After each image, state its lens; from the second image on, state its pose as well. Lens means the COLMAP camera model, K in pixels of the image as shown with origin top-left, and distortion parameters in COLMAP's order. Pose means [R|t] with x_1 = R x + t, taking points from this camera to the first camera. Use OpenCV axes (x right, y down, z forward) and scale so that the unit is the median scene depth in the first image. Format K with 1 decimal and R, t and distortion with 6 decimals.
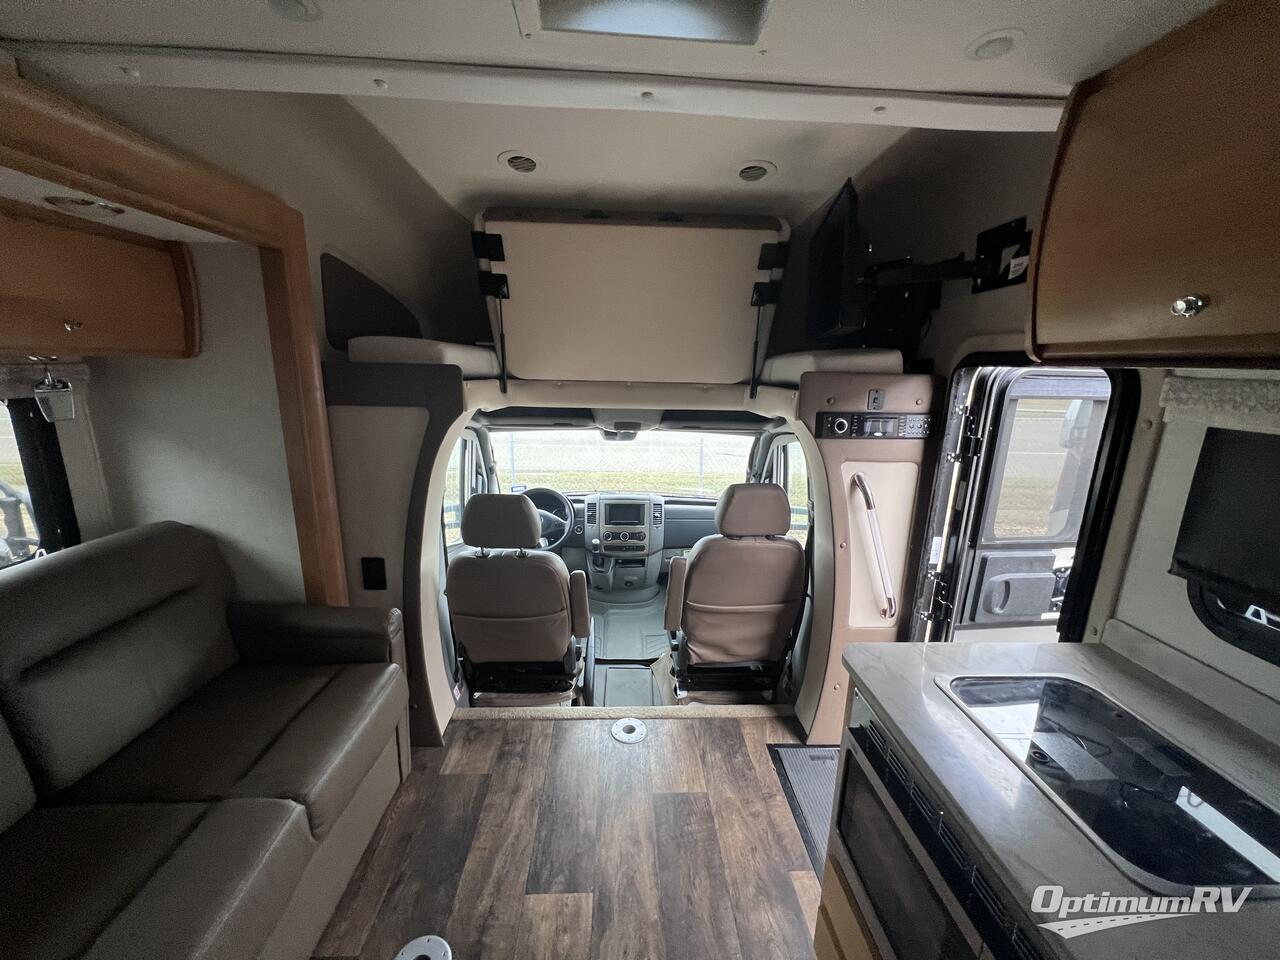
lens RADIAL K [[506.8, 0, 640.0], [0, 506.8, 480.0], [0, 0, 1]] dist [0.000673, -0.000145]
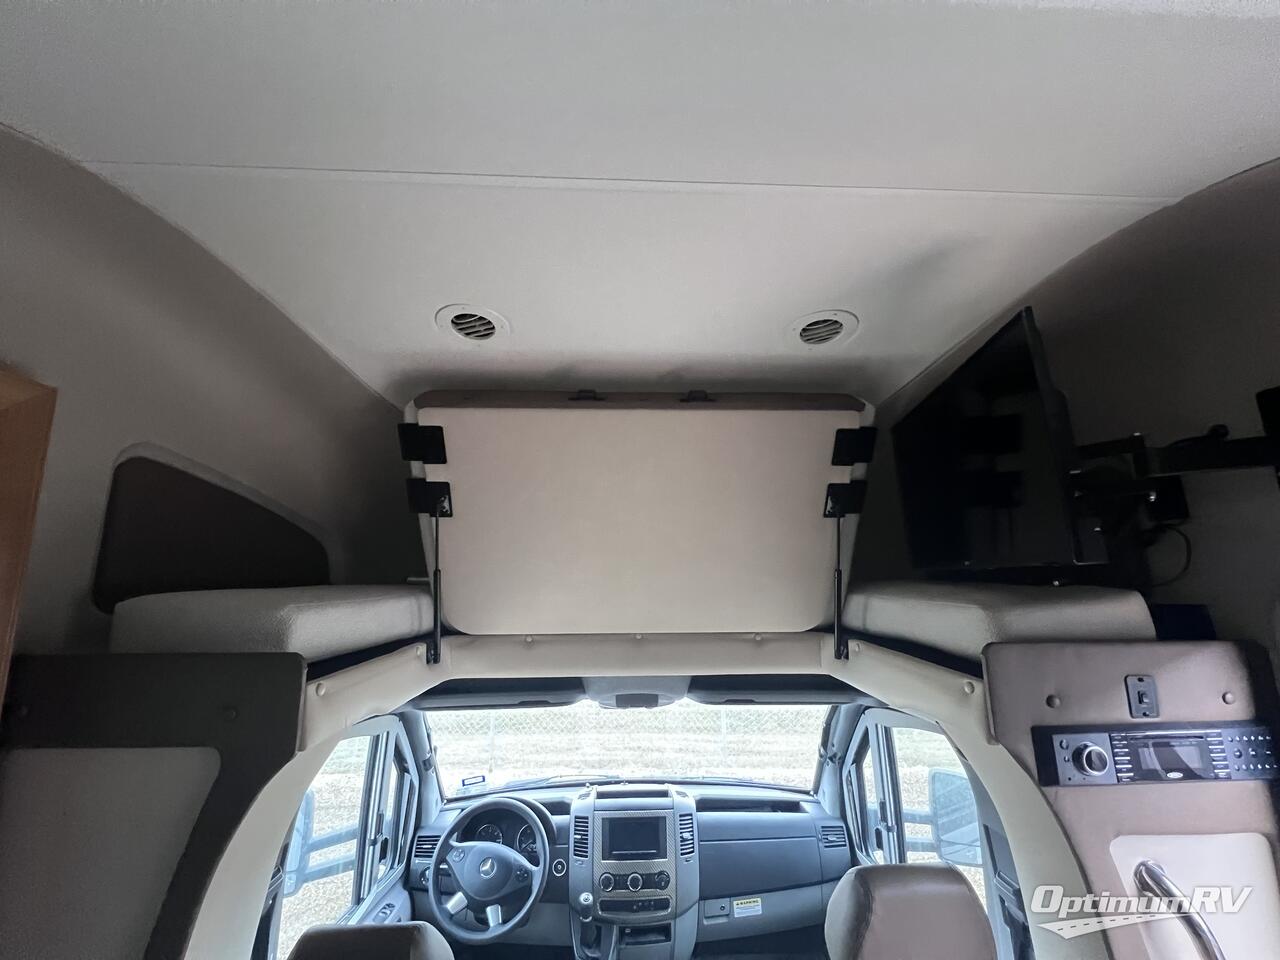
lens RADIAL K [[506.8, 0, 640.0], [0, 506.8, 480.0], [0, 0, 1]] dist [0.000673, -0.000145]
pose [[0.999641, -0.026673, 0.002435, -0.018660], [0.025635, 0.926450, -0.375544, -0.151517], [0.007761, 0.375472, 0.926801, 0.382002]]
